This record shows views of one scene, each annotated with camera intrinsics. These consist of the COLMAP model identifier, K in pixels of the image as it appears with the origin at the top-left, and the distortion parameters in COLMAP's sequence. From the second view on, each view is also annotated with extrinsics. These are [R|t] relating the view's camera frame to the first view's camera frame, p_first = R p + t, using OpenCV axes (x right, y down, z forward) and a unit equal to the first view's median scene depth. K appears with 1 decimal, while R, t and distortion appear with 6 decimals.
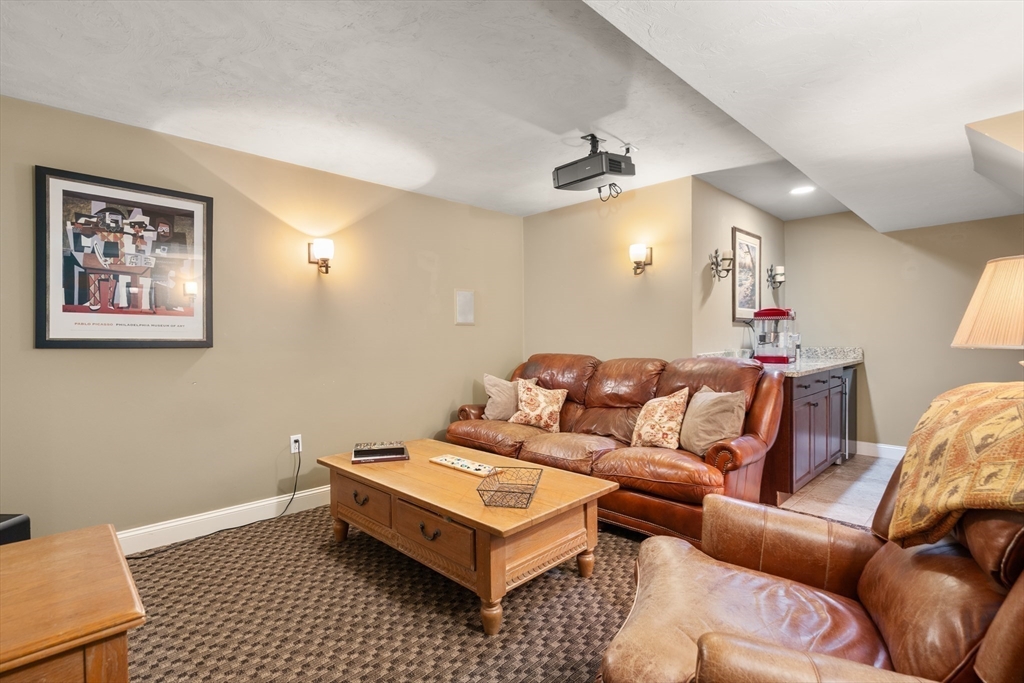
lens RADIAL K [[476.7, 0, 517.2], [0, 476.7, 342.5], [0, 0, 1]] dist [0.000946, -0.000246]
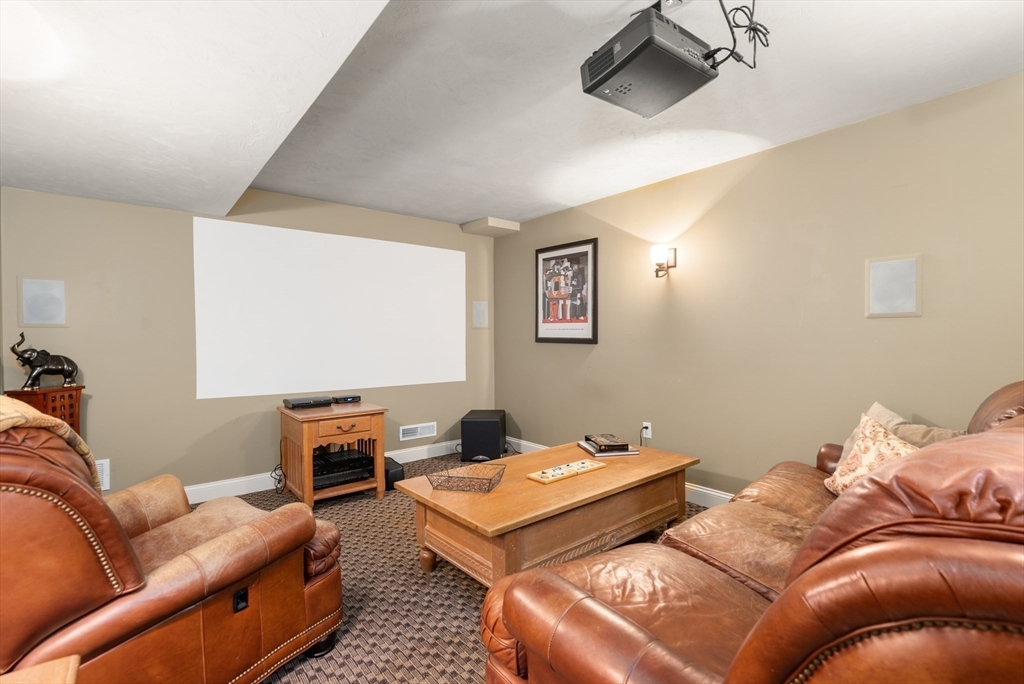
lens RADIAL K [[476.7, 0, 516.6], [0, 476.7, 338.3], [0, 0, 1]] dist [0.000946, -0.000246]
pose [[-0.091040, 0.013921, -0.995750, 0.869283], [-0.002929, 0.999894, 0.014247, -0.028219], [0.995843, 0.004213, -0.090990, 0.984467]]
